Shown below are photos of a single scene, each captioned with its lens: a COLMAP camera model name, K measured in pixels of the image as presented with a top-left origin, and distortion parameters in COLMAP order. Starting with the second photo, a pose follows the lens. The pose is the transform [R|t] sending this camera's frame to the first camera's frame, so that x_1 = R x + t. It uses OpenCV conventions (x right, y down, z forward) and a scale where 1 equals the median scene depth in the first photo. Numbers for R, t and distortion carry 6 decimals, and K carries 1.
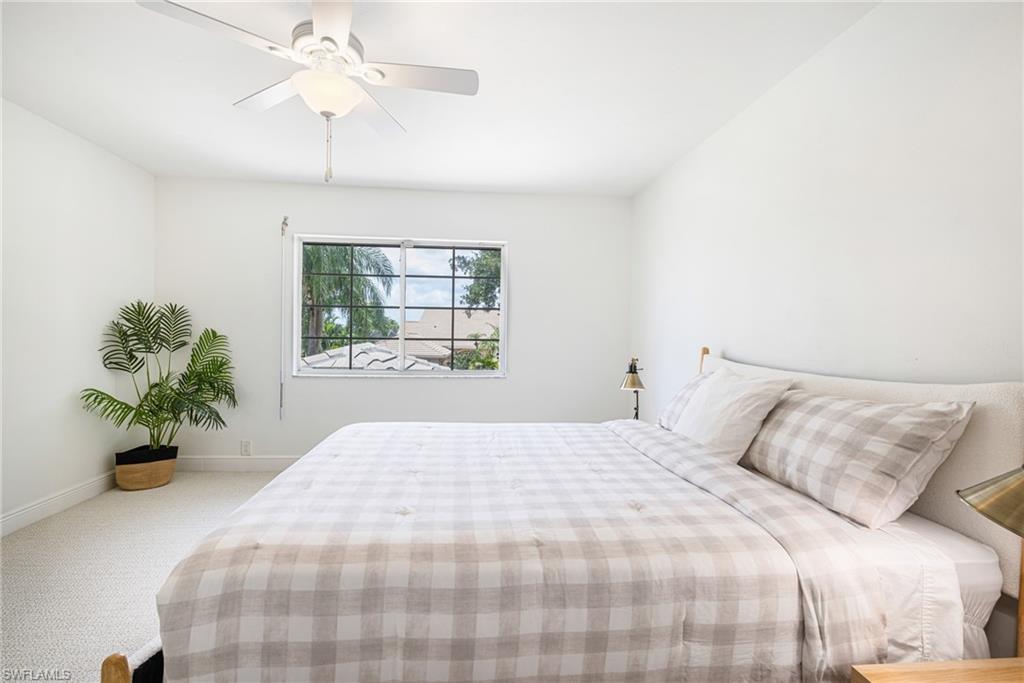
lens RADIAL K [[452.1, 0, 510.5], [0, 452.1, 340.0], [0, 0, 1]] dist [0.004613, 0.000173]
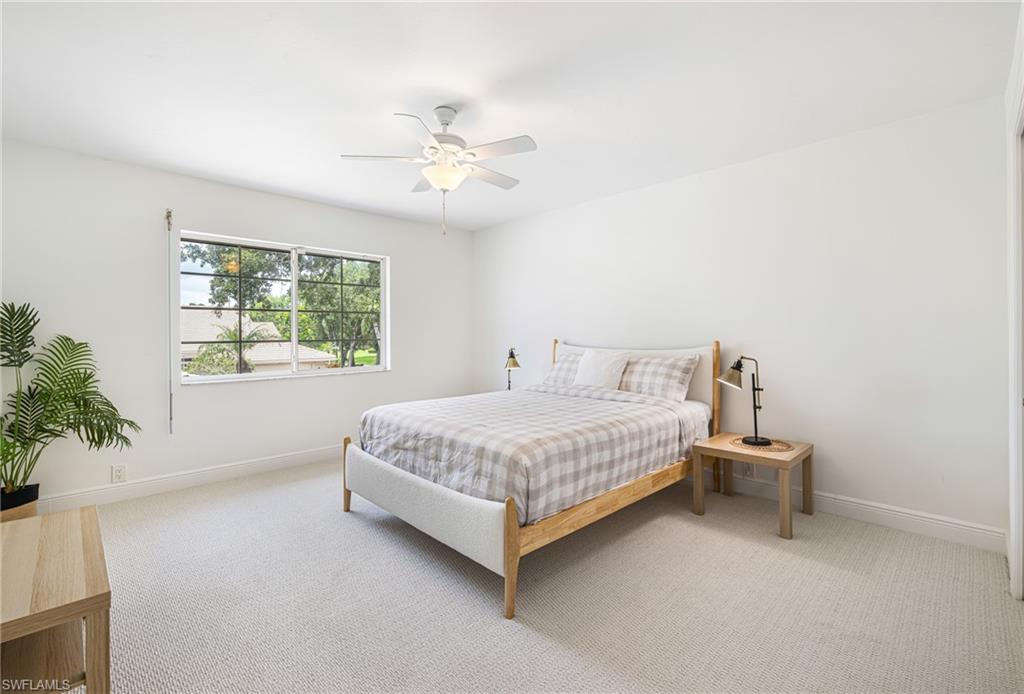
lens RADIAL K [[461.4, 0, 512.6], [0, 461.4, 339.6], [0, 0, 1]] dist [0.013397, 0.000166]
pose [[0.764441, -0.027630, 0.644101, -1.240917], [0.025598, 0.999594, 0.012500, -0.013368], [-0.644185, 0.006932, 0.764838, -0.324162]]
